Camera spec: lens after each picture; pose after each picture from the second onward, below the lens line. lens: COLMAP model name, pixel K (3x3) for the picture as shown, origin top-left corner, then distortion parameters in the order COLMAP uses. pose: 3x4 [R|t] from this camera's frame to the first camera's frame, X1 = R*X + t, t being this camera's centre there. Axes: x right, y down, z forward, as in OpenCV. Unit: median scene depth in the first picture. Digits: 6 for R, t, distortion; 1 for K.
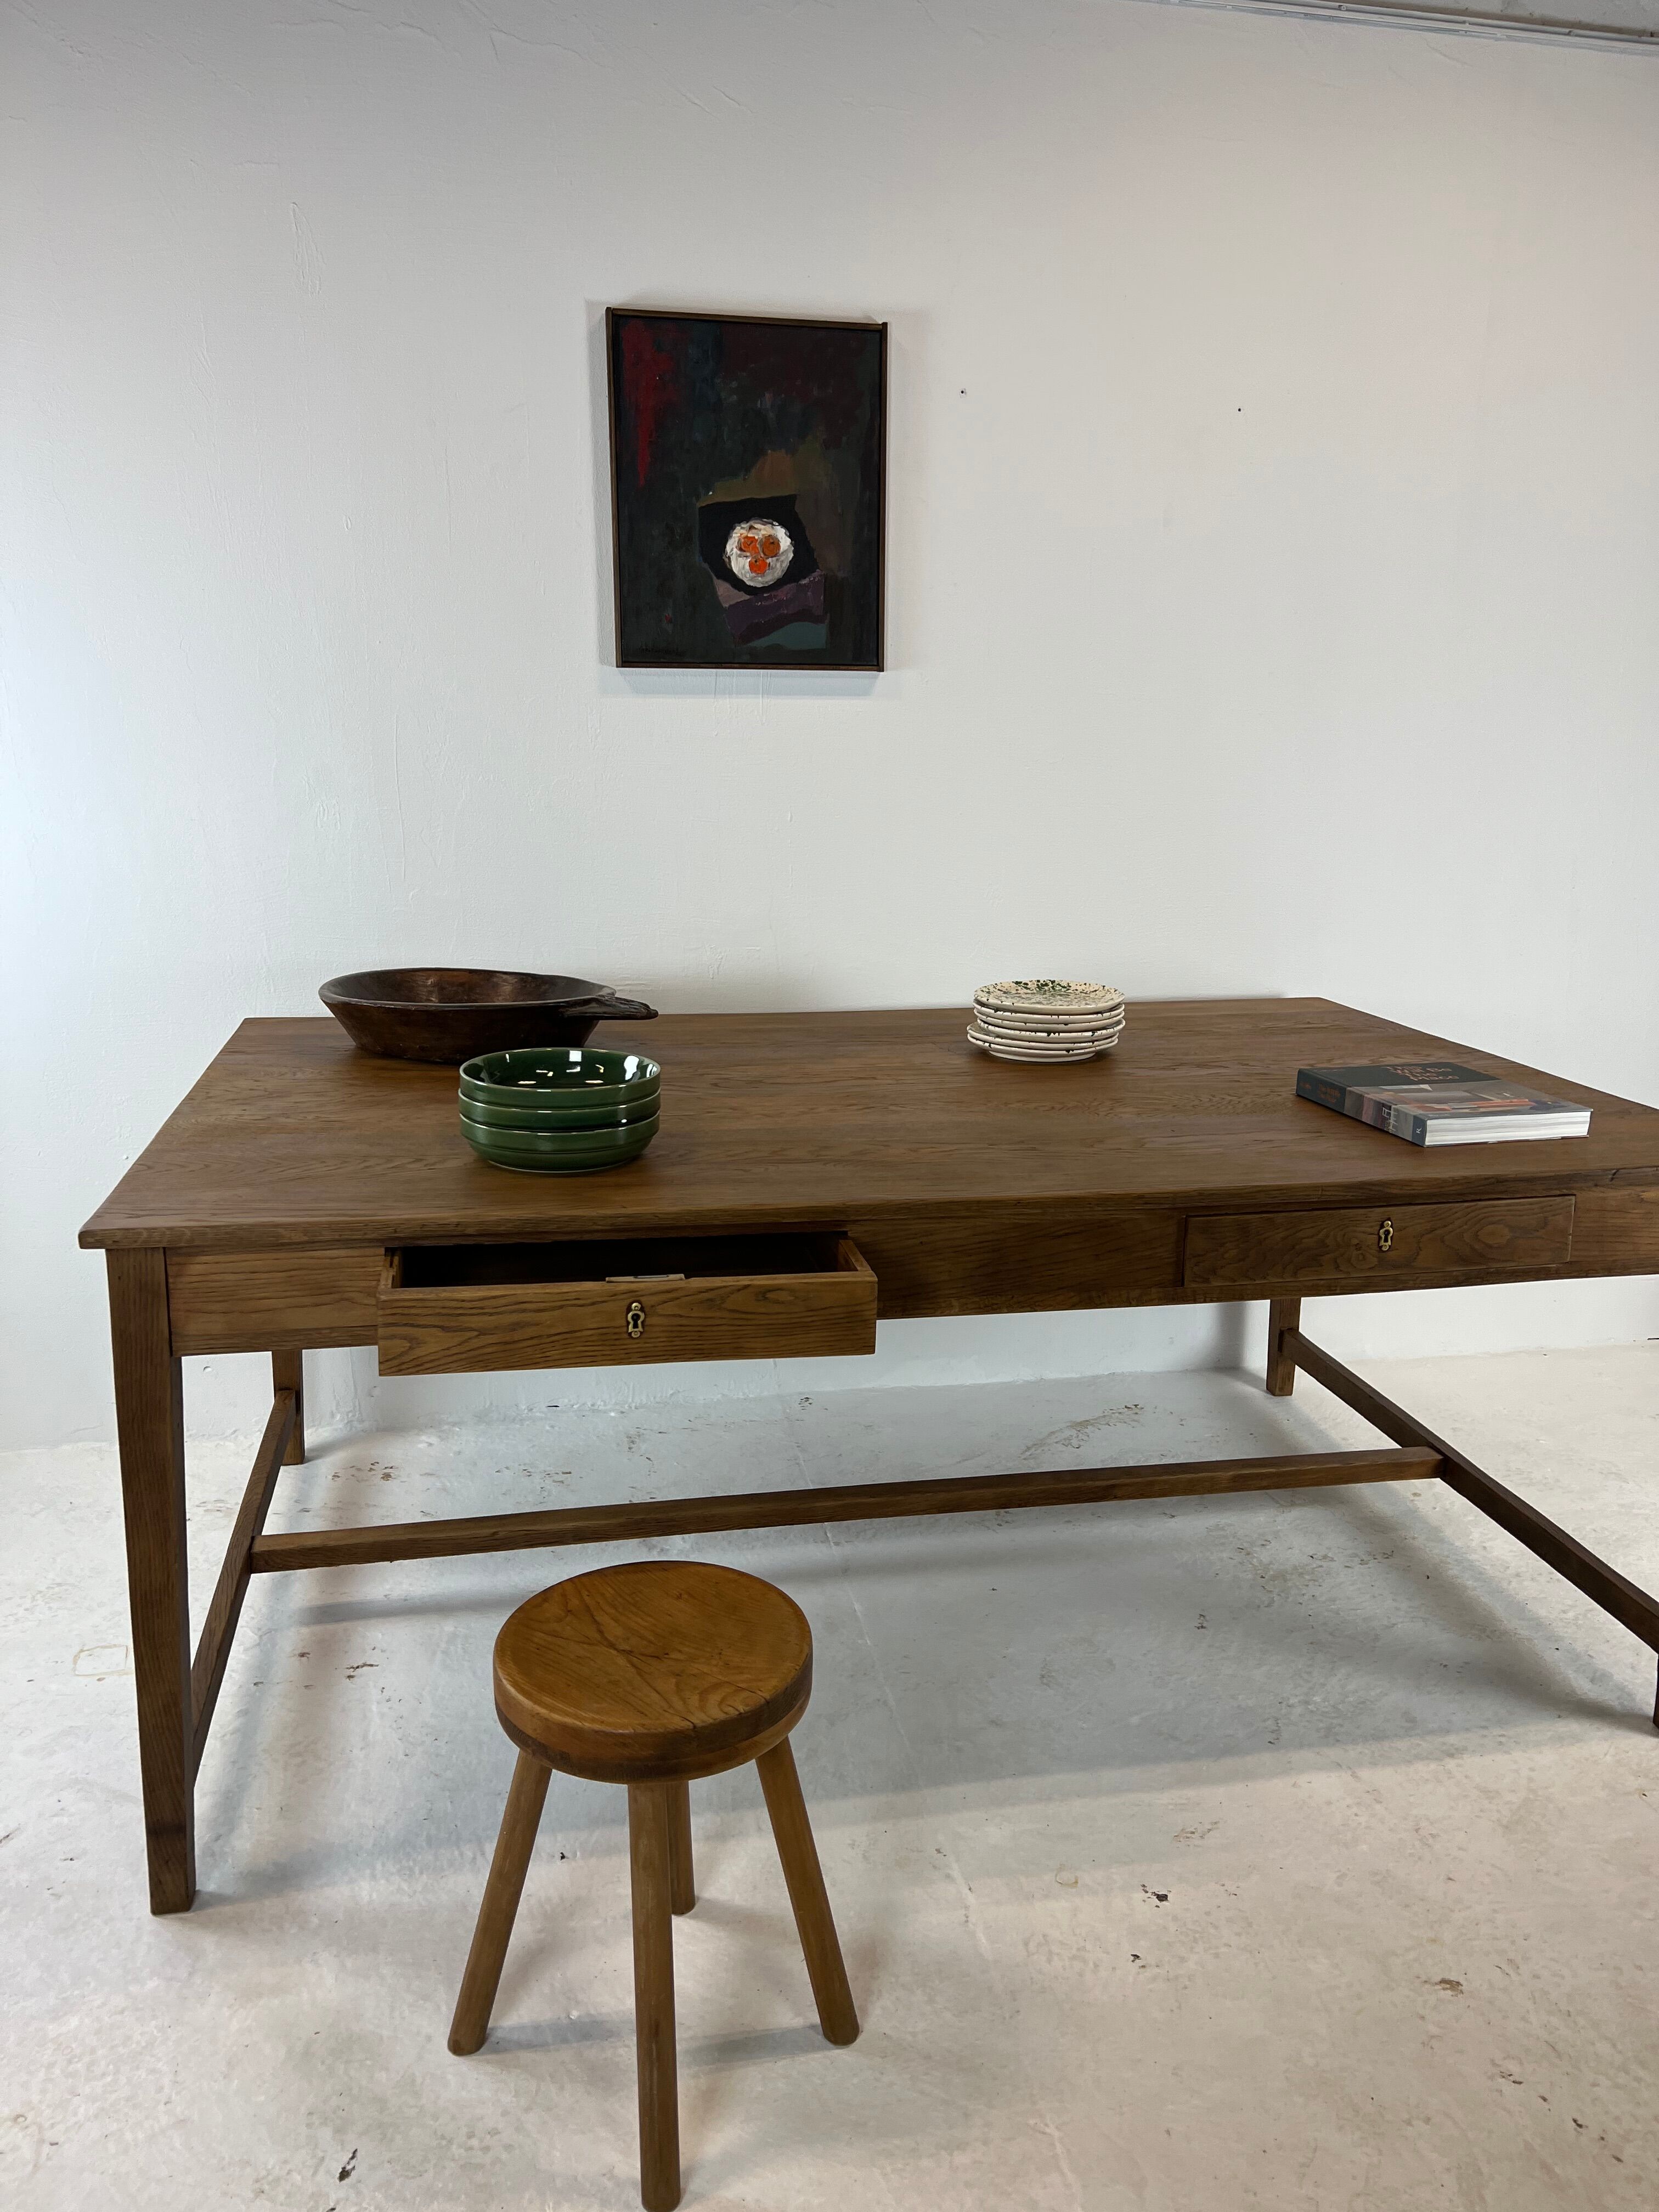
lens RADIAL K [[1695.1, 0, 817.3], [0, 1695.1, 1088.5], [0, 0, 1]] dist [0.031257, -0.041606]
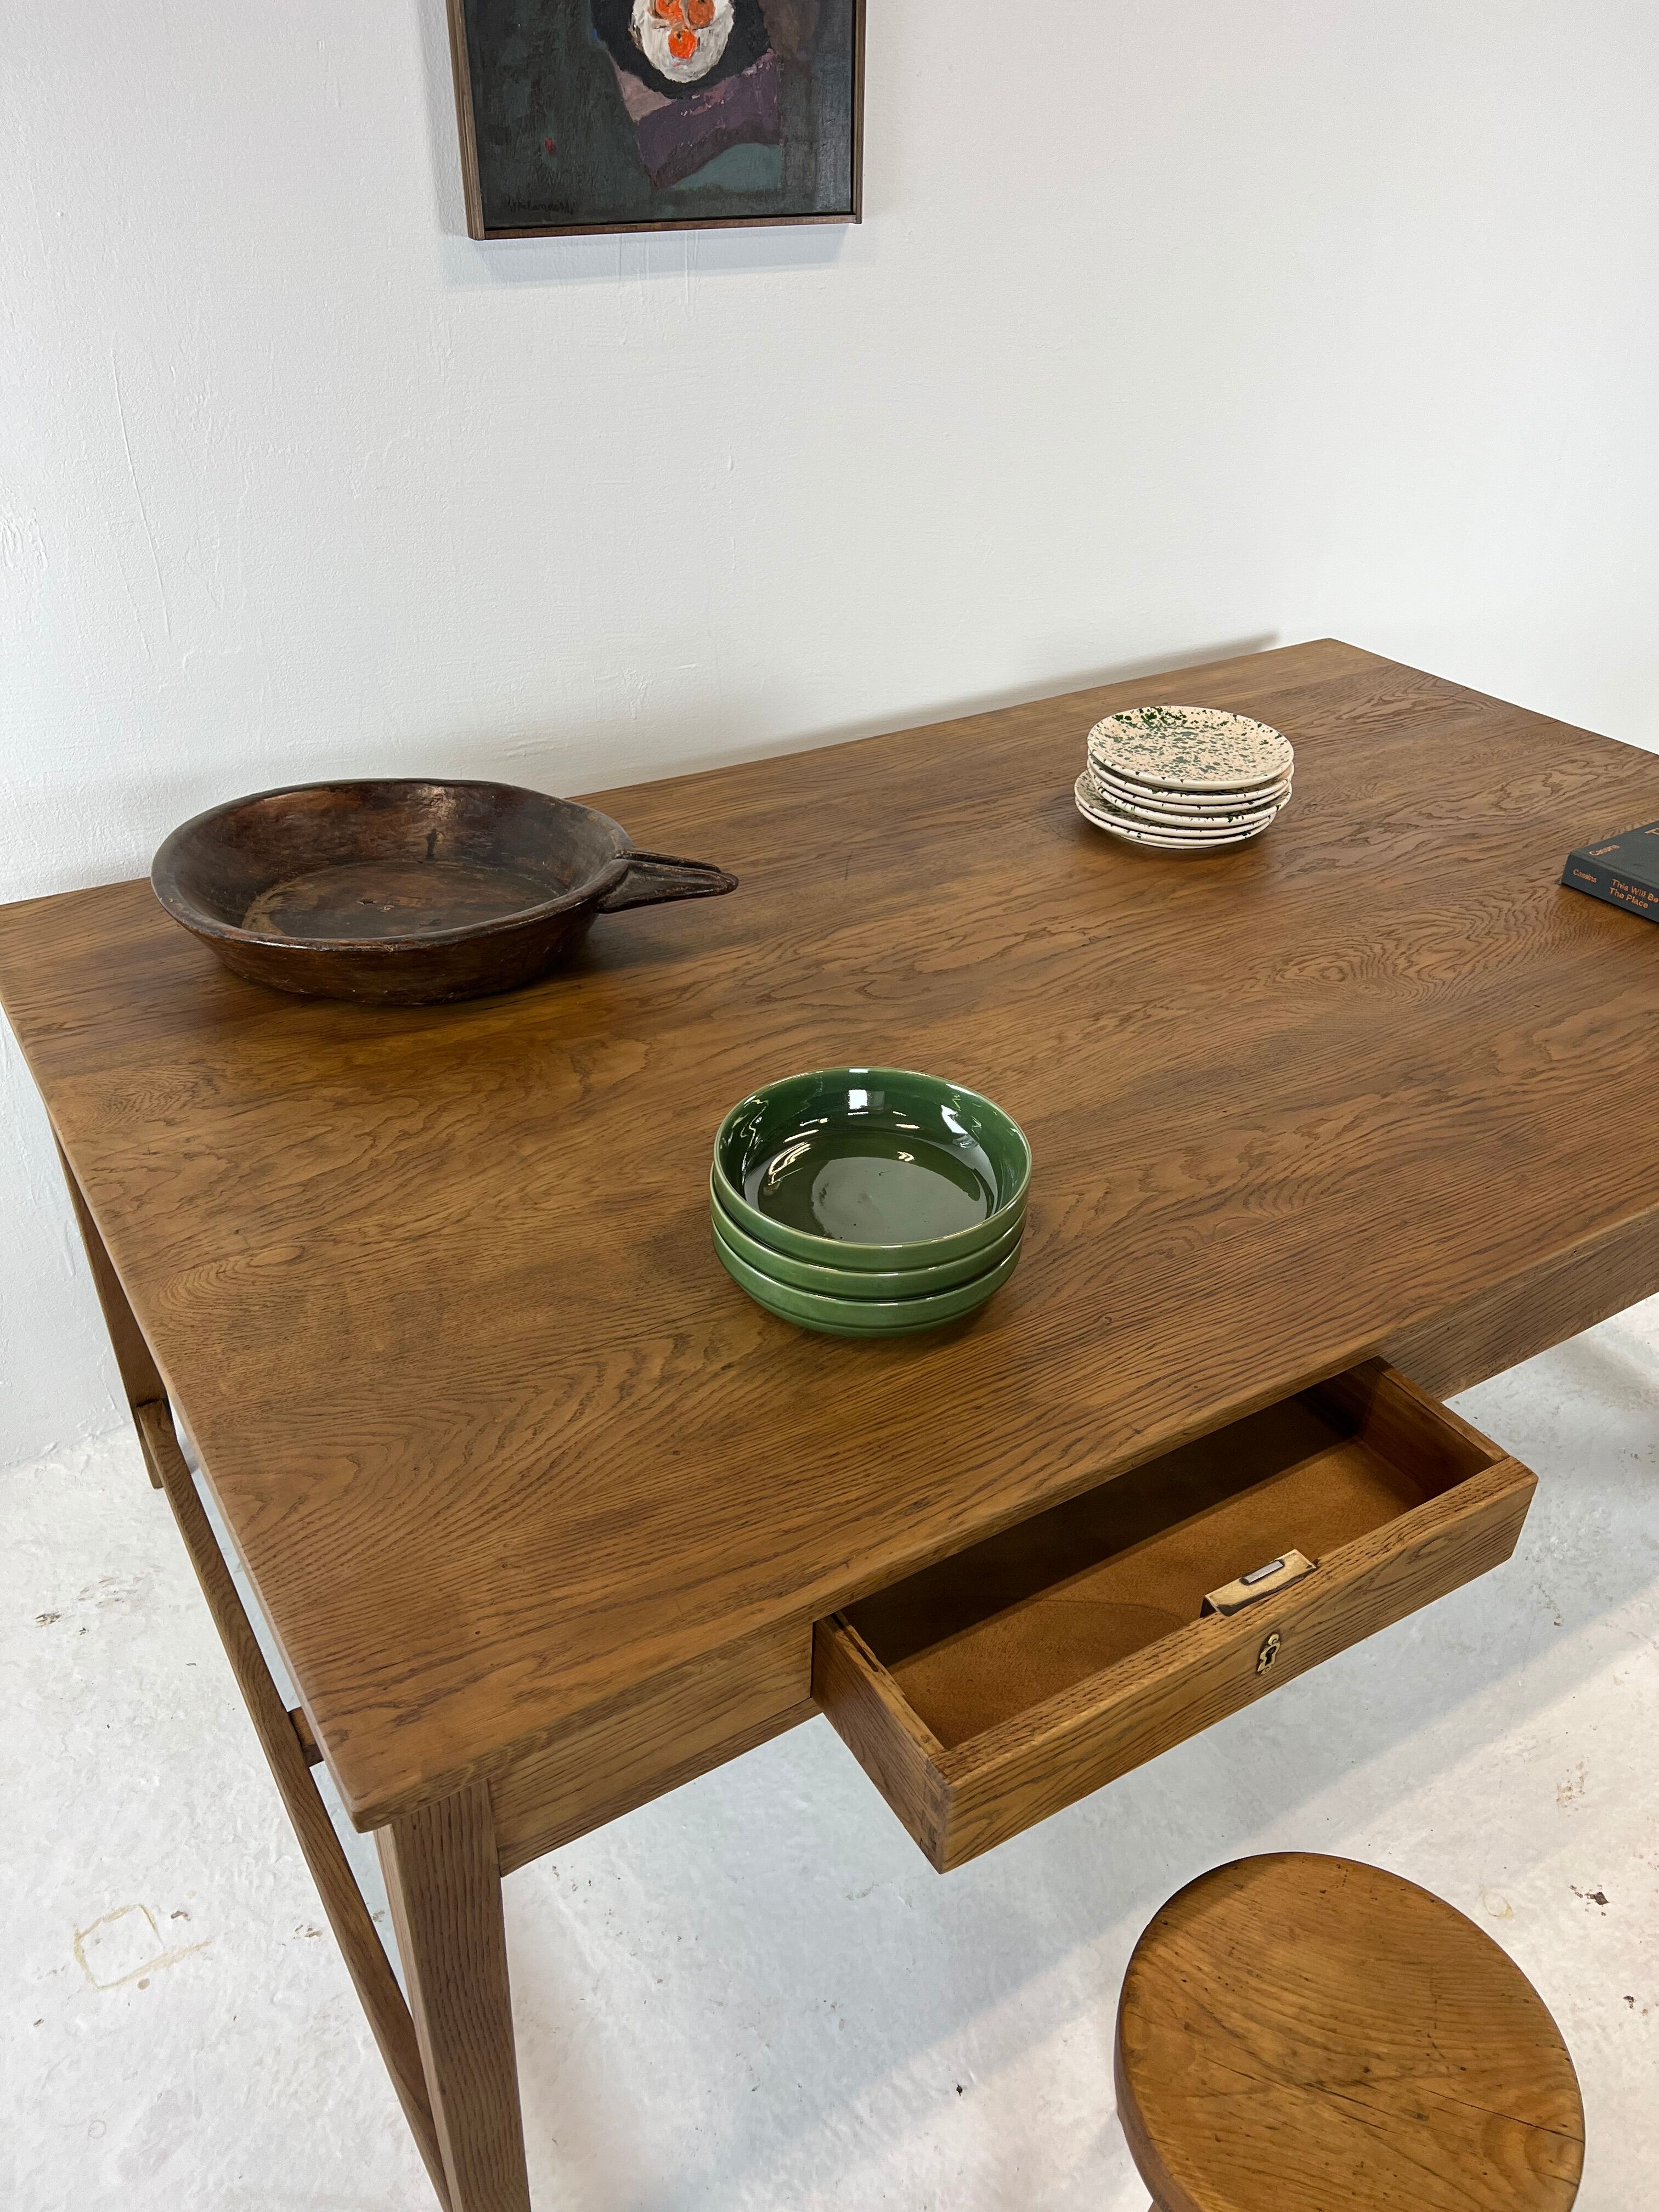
lens RADIAL K [[1695.1, 0, 844.1], [0, 1695.1, 1124.4], [0, 0, 1]] dist [0.031257, -0.041606]
pose [[0.932669, -0.191281, 0.305843, -0.289732], [0.069158, 0.926924, 0.368821, -0.206095], [-0.354042, -0.322836, 0.877742, 0.389738]]
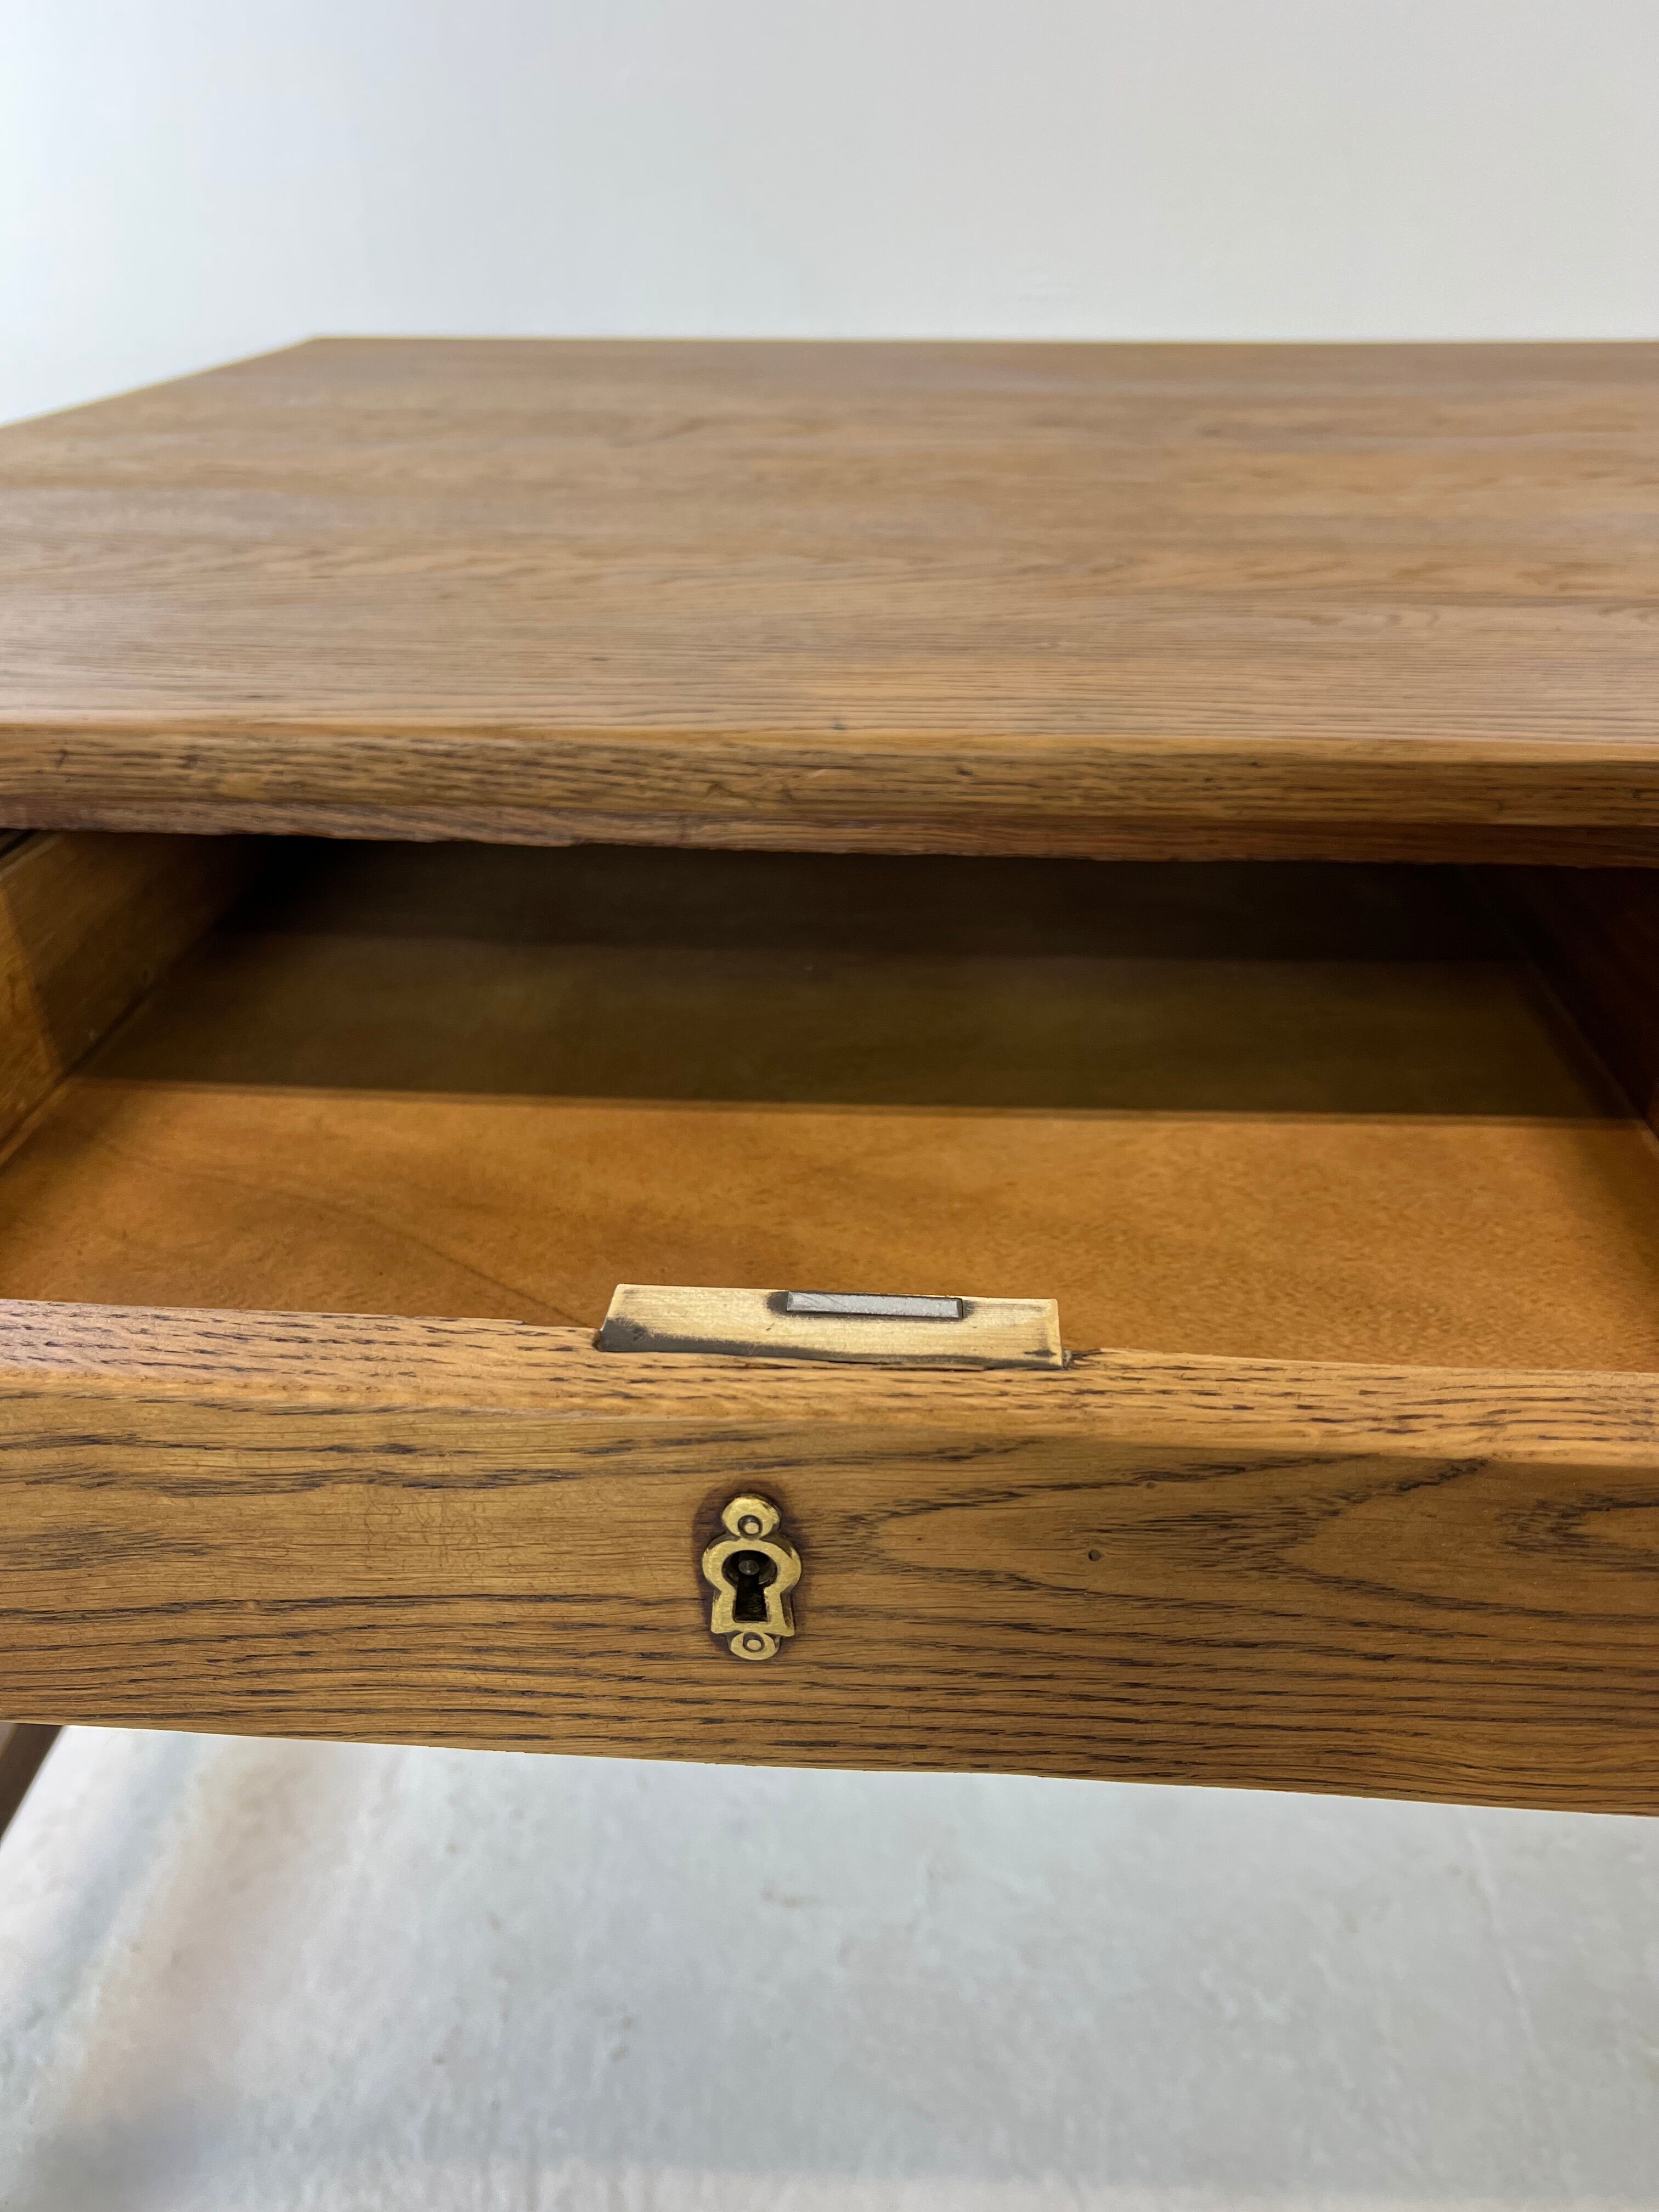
lens RADIAL K [[1695.1, 0, 855.3], [0, 1695.1, 1076.1], [0, 0, 1]] dist [0.031257, -0.041606]
pose [[0.967414, 0.098906, -0.233084, -0.044038], [-0.030253, 0.959108, 0.281419, 0.029152], [0.251387, -0.265197, 0.930846, 0.599840]]
